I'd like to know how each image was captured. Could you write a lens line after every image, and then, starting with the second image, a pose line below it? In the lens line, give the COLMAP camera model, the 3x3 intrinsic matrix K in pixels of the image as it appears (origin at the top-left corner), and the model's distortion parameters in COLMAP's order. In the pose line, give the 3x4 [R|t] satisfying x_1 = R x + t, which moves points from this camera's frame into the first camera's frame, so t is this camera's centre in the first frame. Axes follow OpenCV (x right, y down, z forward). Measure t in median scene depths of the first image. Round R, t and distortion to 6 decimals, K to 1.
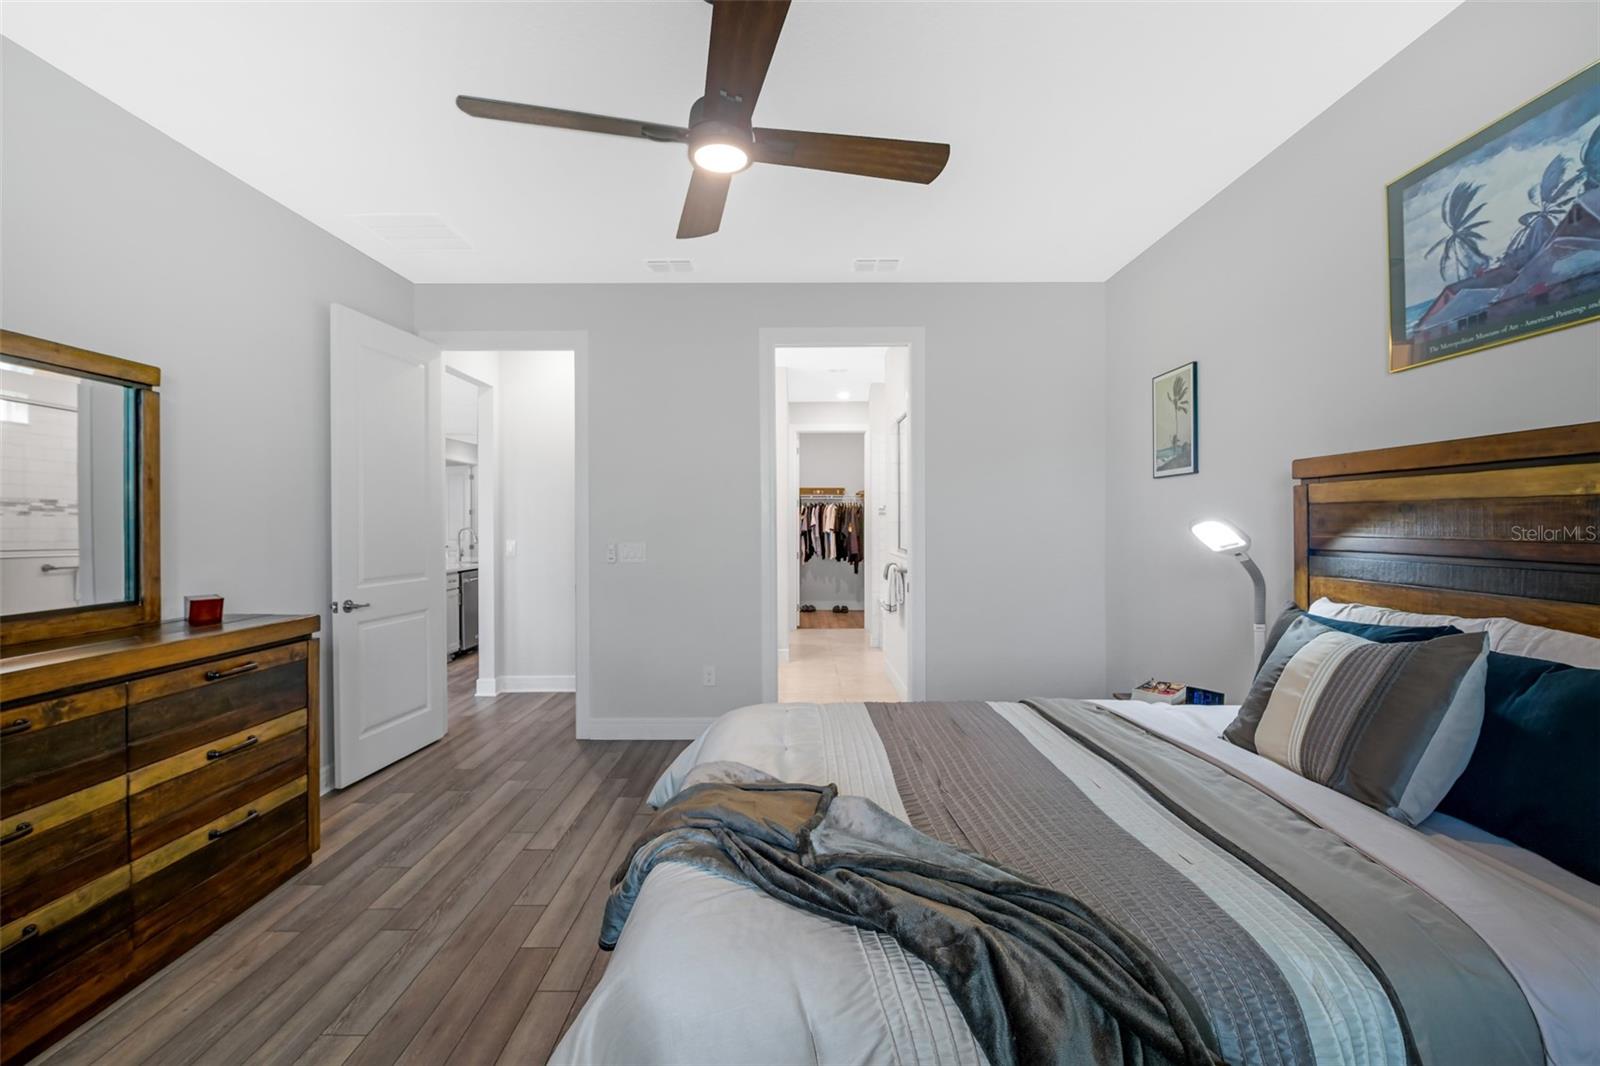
lens RADIAL K [[684.3, 0, 803.6], [0, 684.3, 538.9], [0, 0, 1]] dist [-0.001513, -0.008736]
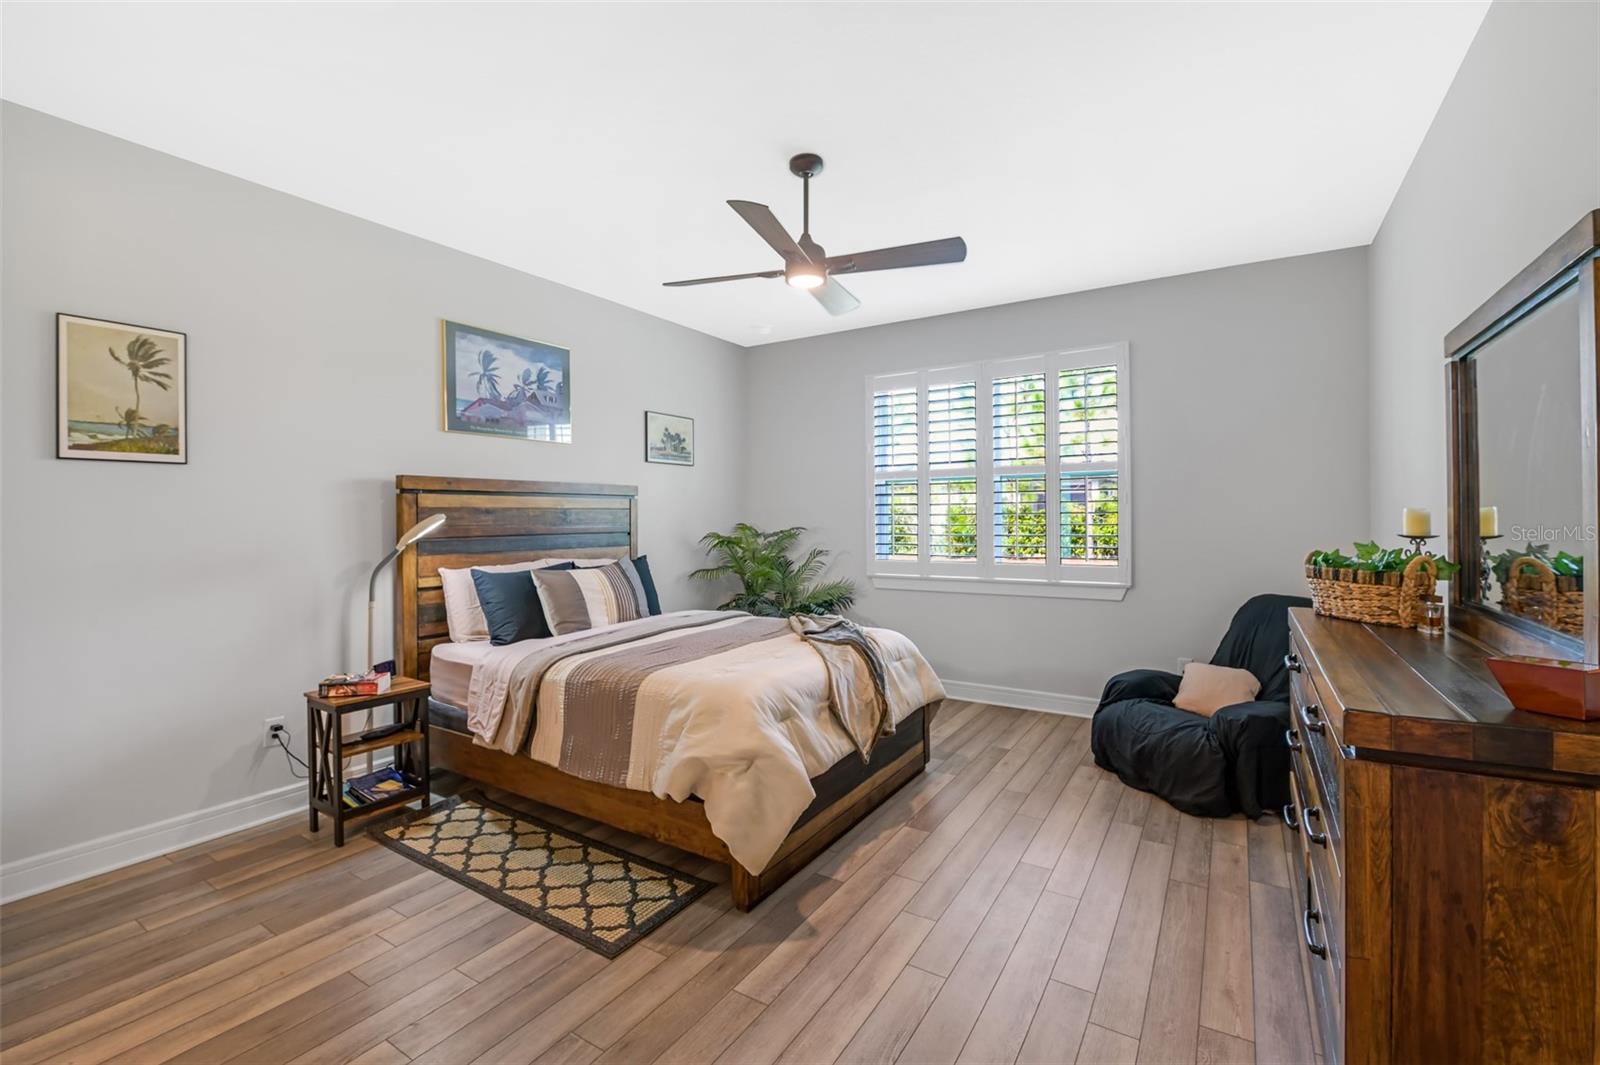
lens RADIAL K [[684.3, 0, 803.6], [0, 684.3, 538.4], [0, 0, 1]] dist [-0.001513, -0.008736]
pose [[-0.844491, -0.008232, 0.535506, -0.845756], [0.022987, 0.998403, 0.051598, -0.047945], [-0.535076, 0.055884, -0.842954, 2.077196]]
